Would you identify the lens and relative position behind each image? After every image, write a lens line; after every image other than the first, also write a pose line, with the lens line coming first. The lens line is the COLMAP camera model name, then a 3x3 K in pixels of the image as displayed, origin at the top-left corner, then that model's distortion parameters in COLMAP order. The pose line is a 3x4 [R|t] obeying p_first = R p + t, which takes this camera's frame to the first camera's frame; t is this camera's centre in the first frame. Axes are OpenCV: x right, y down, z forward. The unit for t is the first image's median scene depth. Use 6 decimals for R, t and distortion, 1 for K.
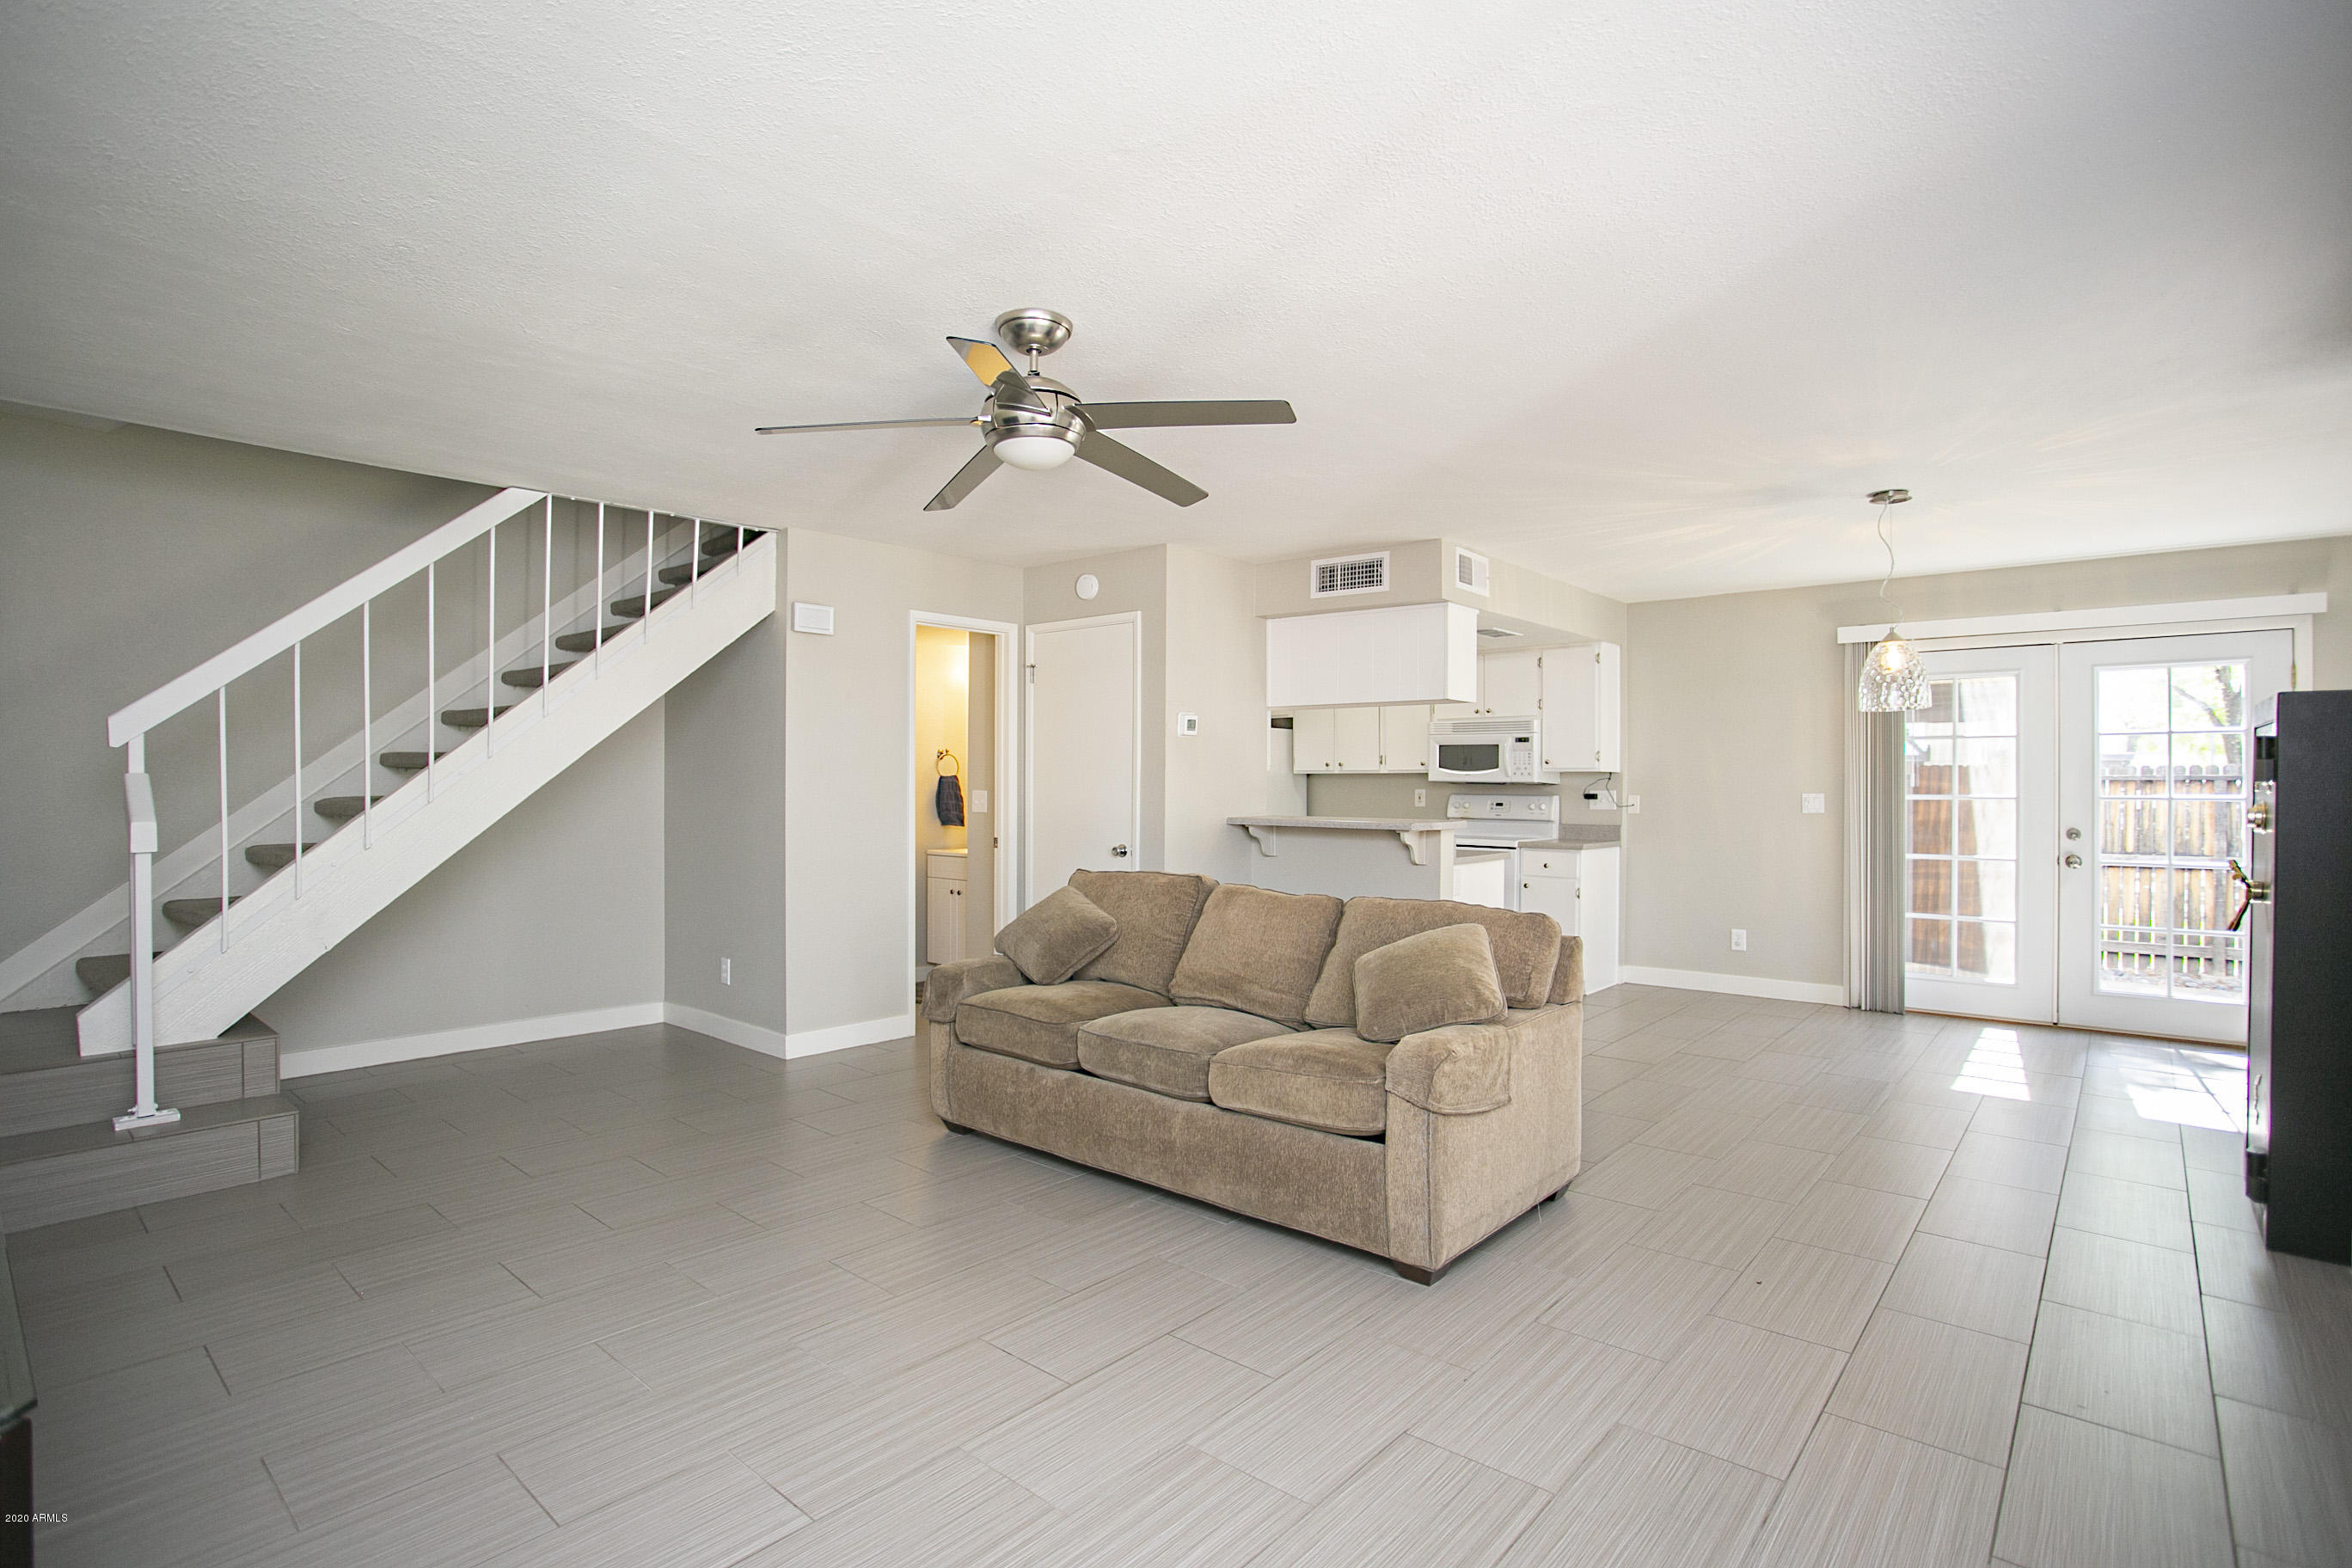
lens RADIAL K [[1152.1, 0, 1148.4], [0, 1152.1, 787.7], [0, 0, 1]] dist [-0.080514, 0.036866]
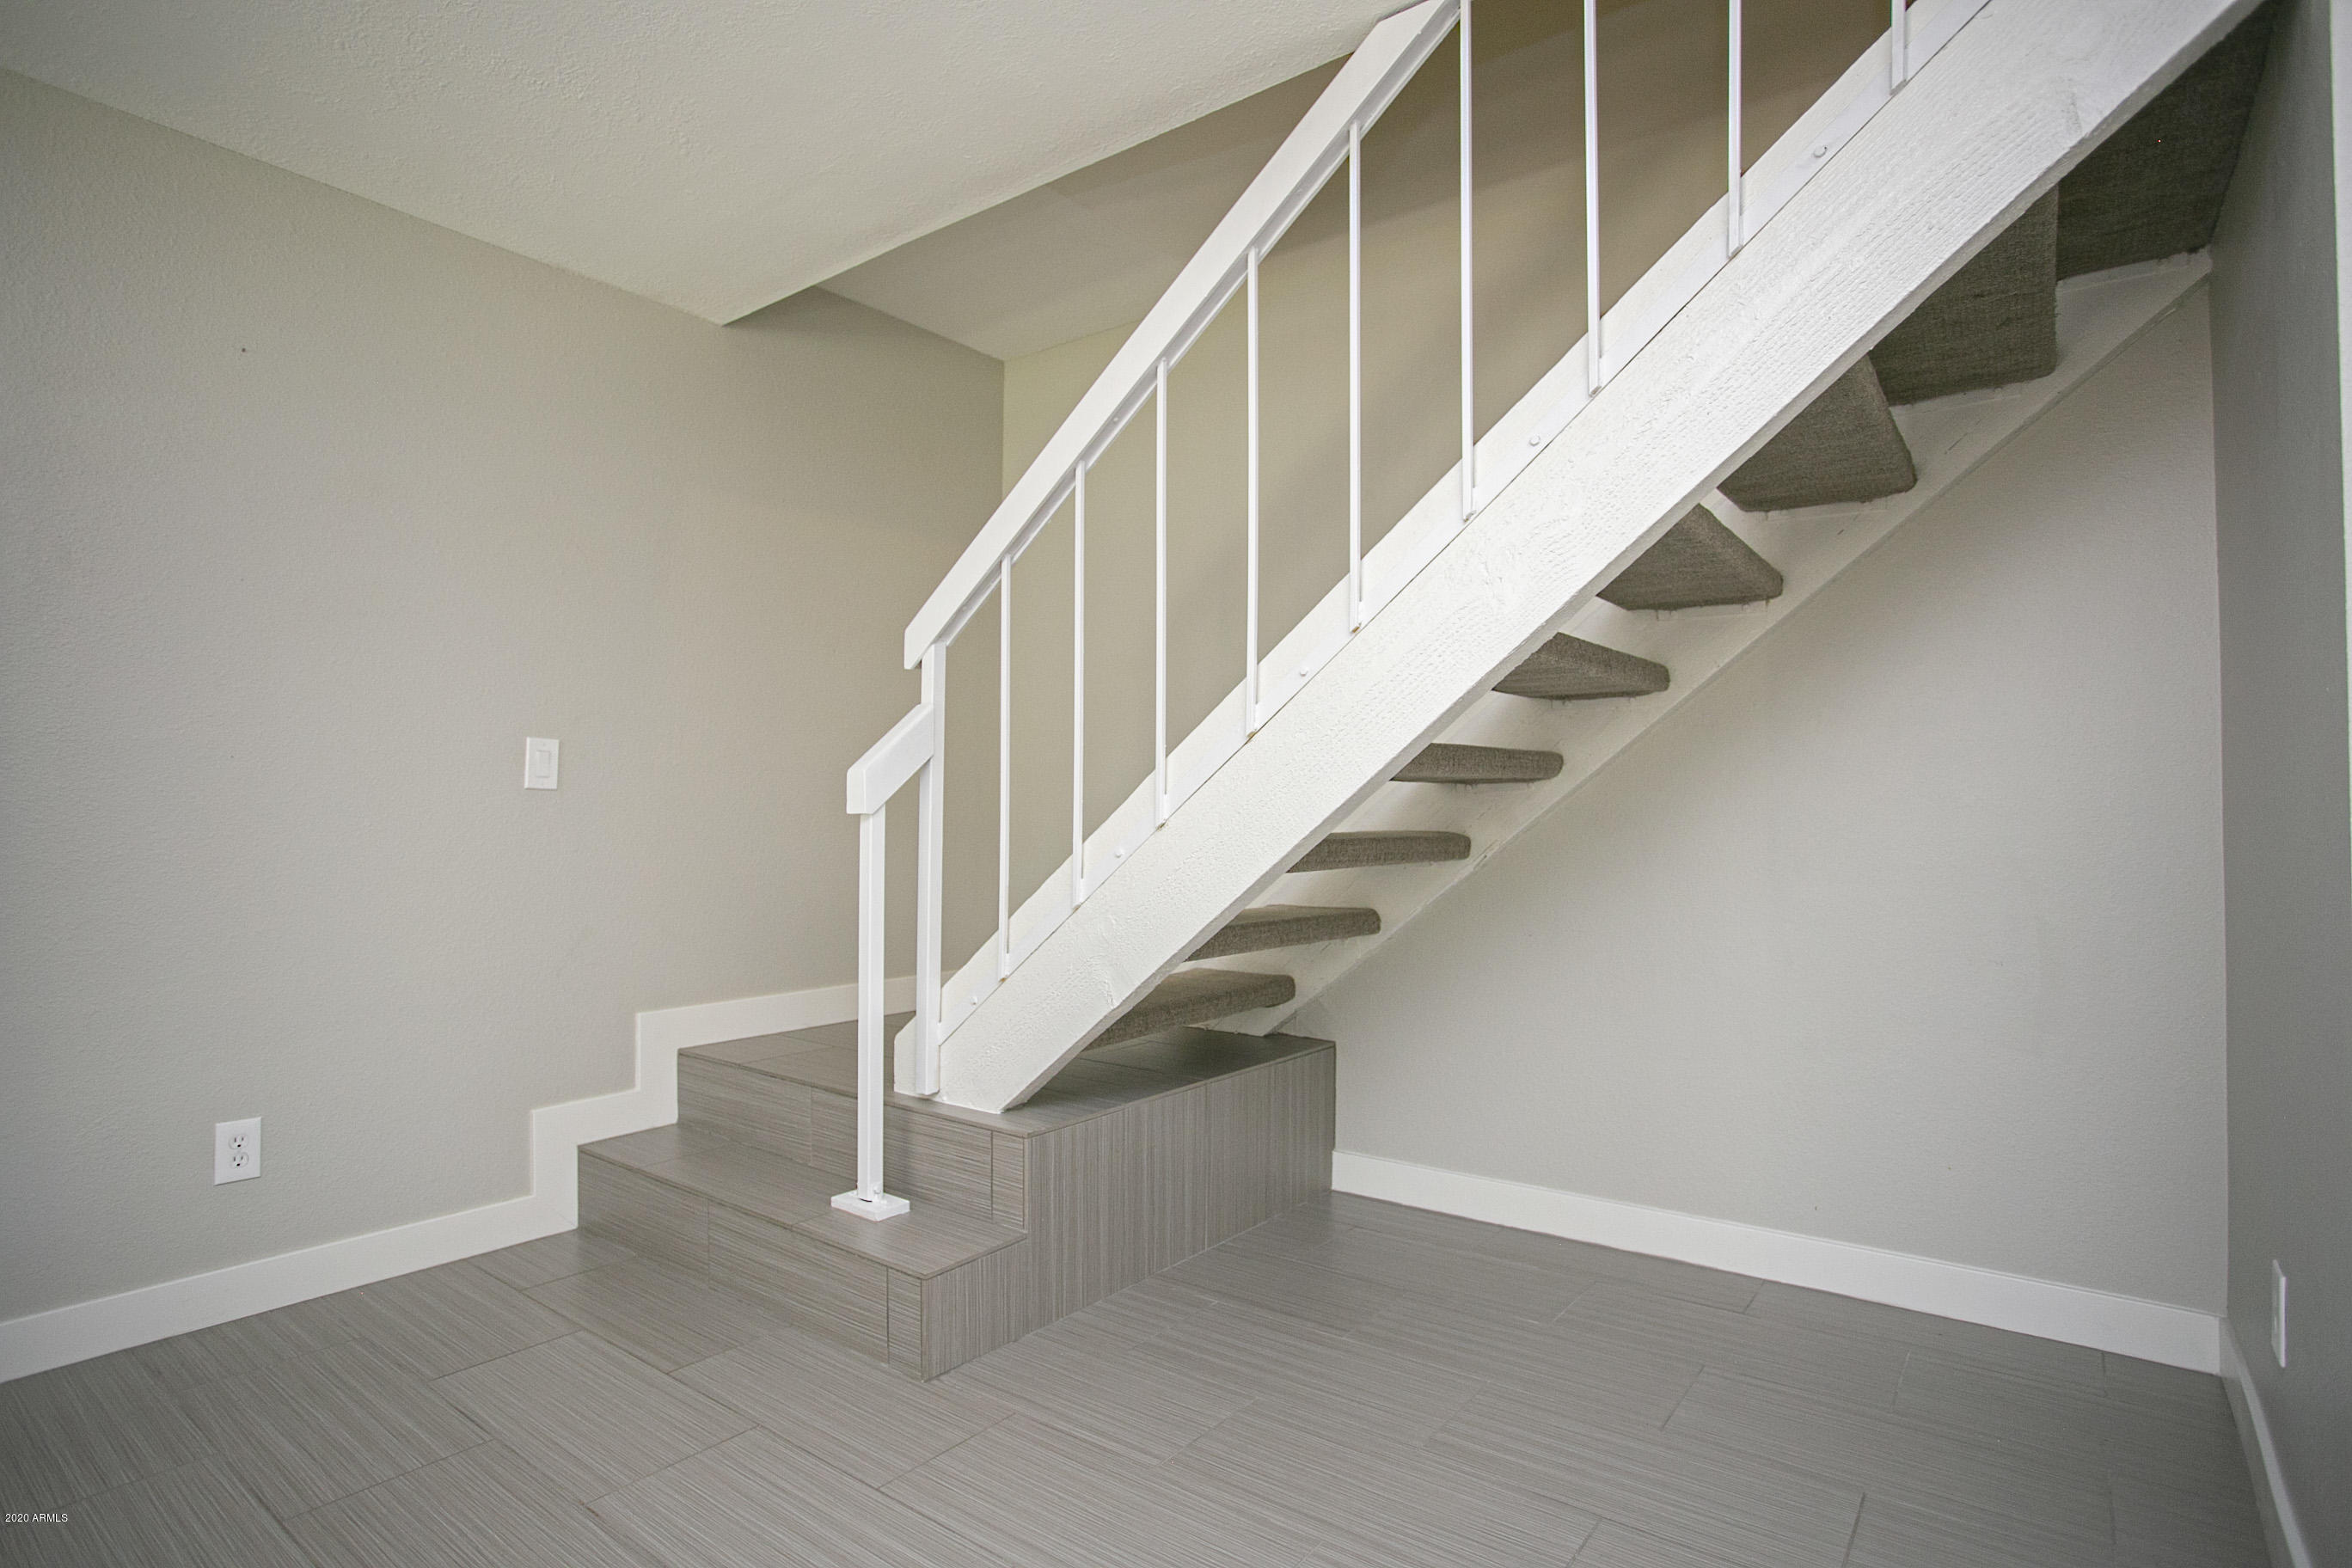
lens RADIAL K [[1210.8, 0, 1151.0], [0, 1210.8, 784.2], [0, 0, 1]] dist [-0.075062, 0.036822]
pose [[0.078577, -0.015451, -0.996788, -0.073131], [-0.008718, 0.999831, -0.016185, 0.024516], [0.996870, 0.009962, 0.078429, 0.544767]]
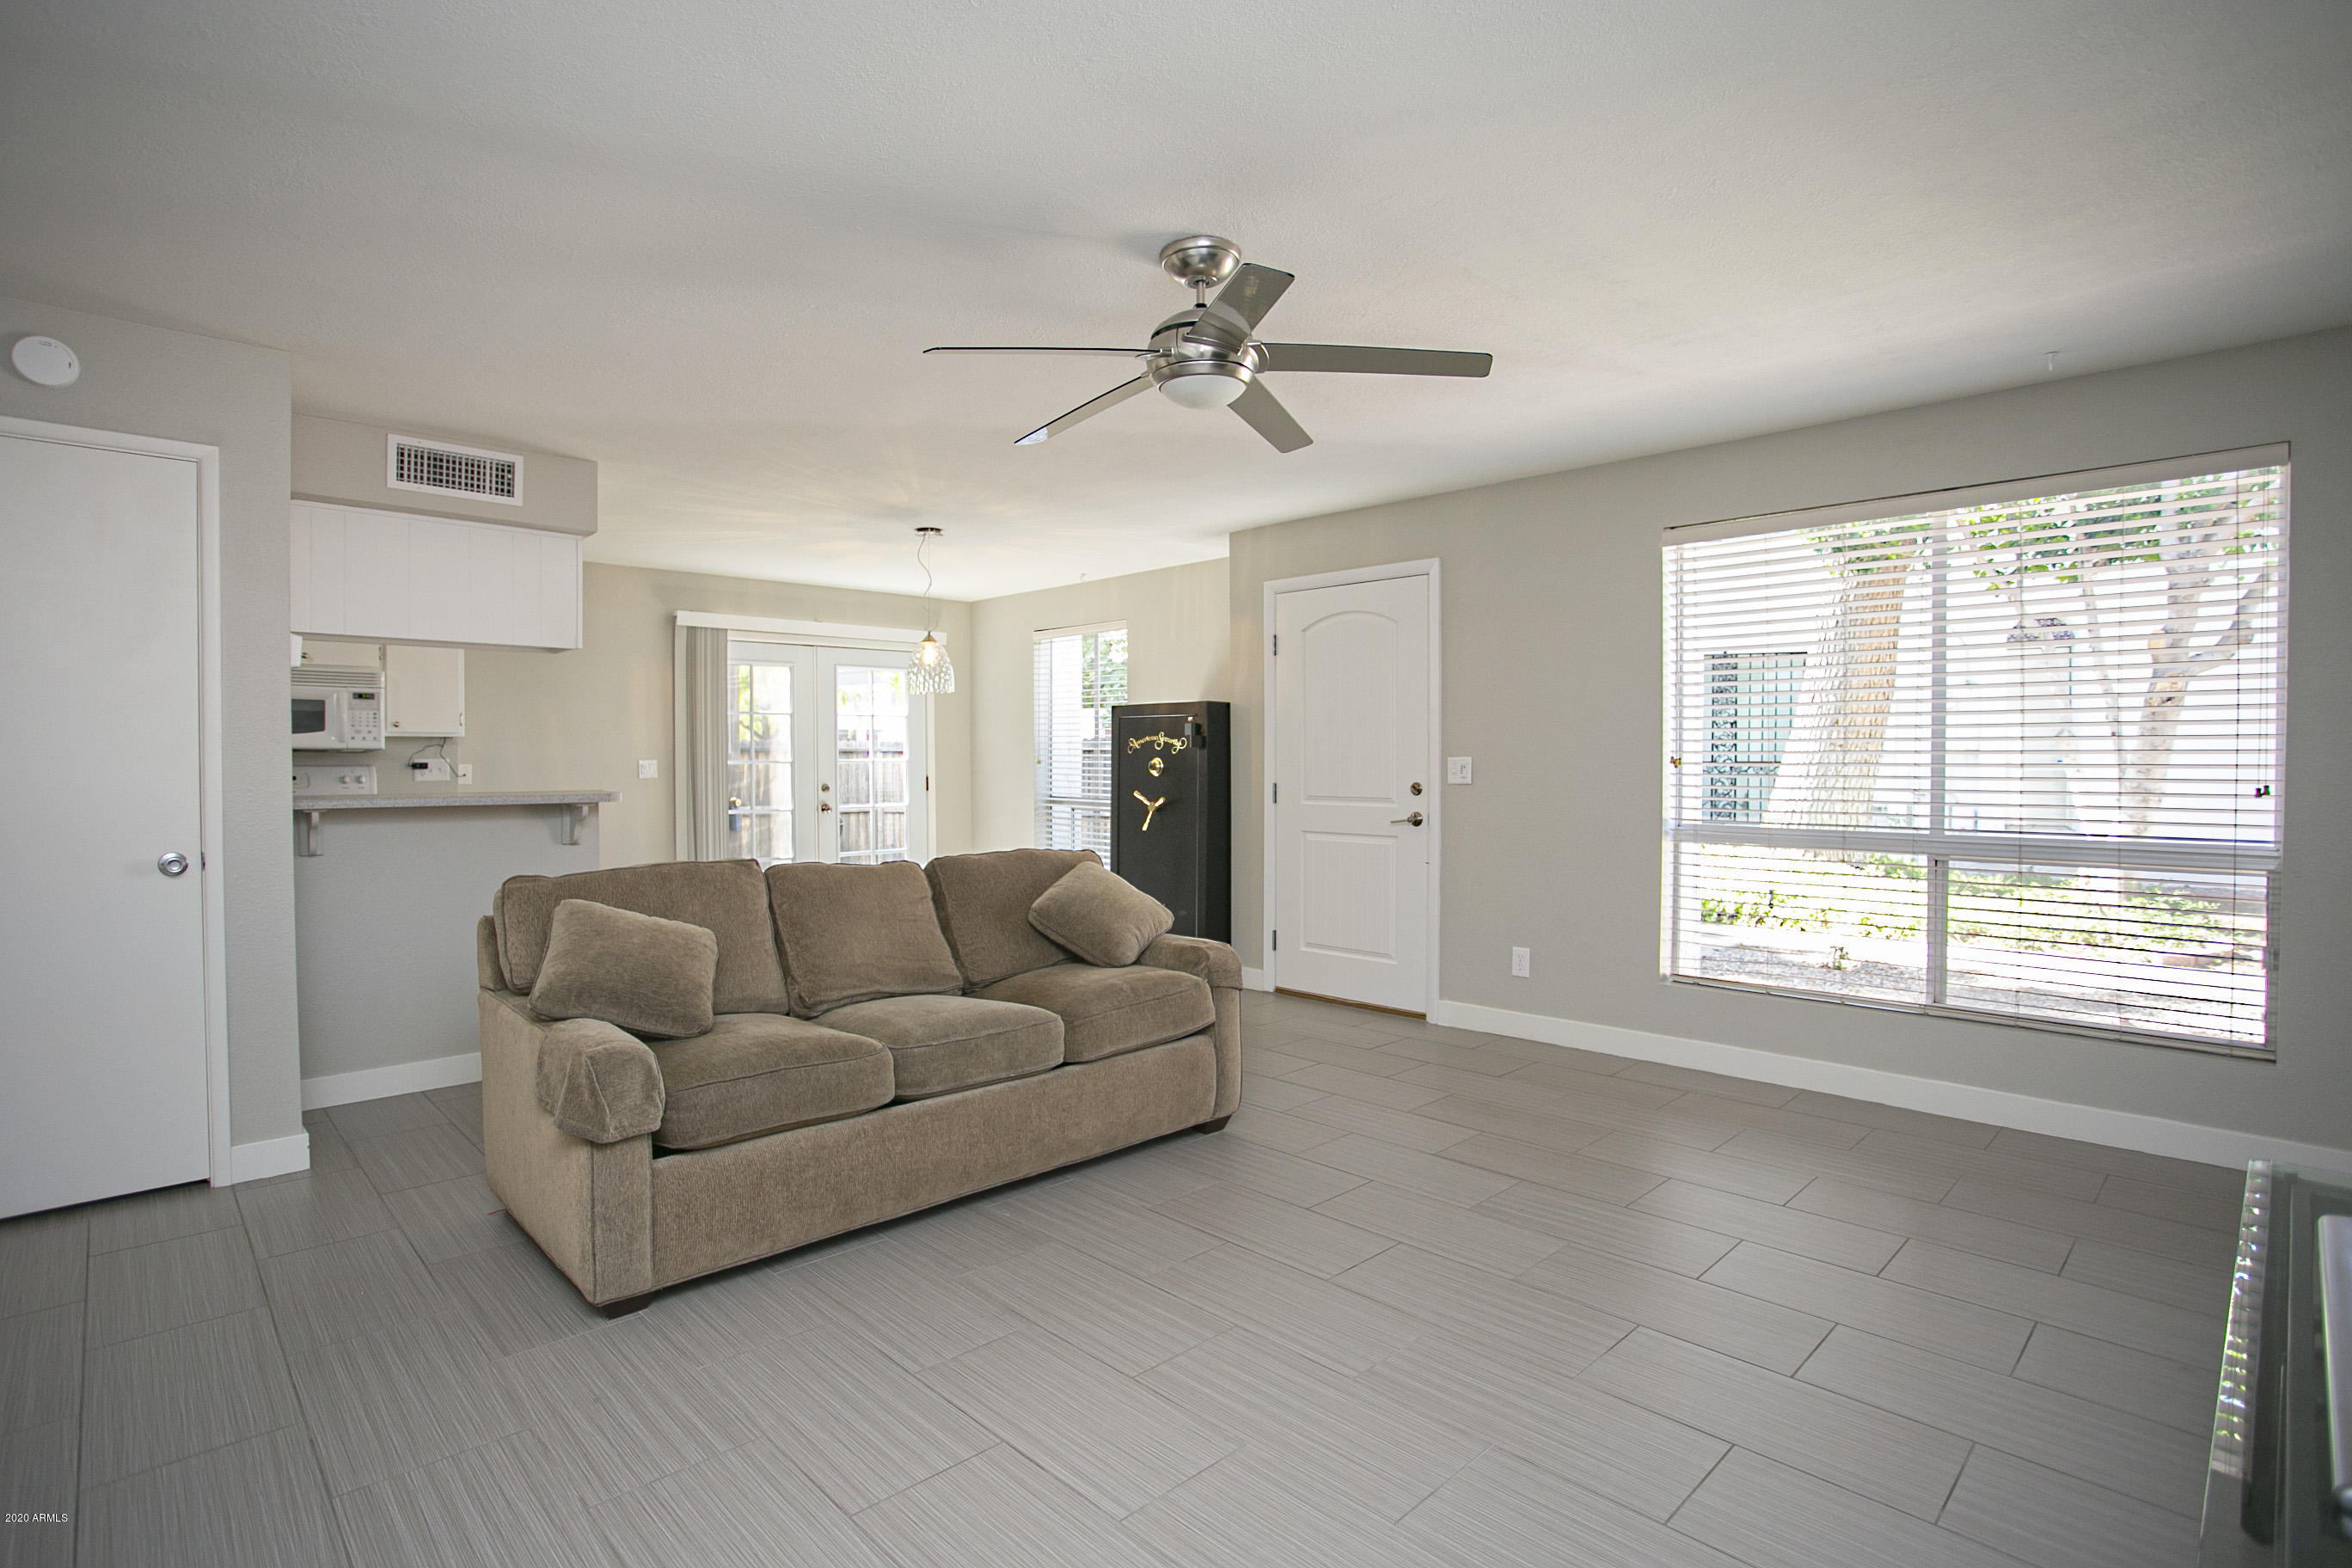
lens RADIAL K [[1147.8, 0, 1158.5], [0, 1147.8, 783.6], [0, 0, 1]] dist [-0.078020, 0.033626]
pose [[0.085116, -0.023930, 0.996084, -0.424701], [0.006080, 0.999705, 0.023497, 0.004906], [-0.996352, 0.004057, 0.085236, 0.389245]]
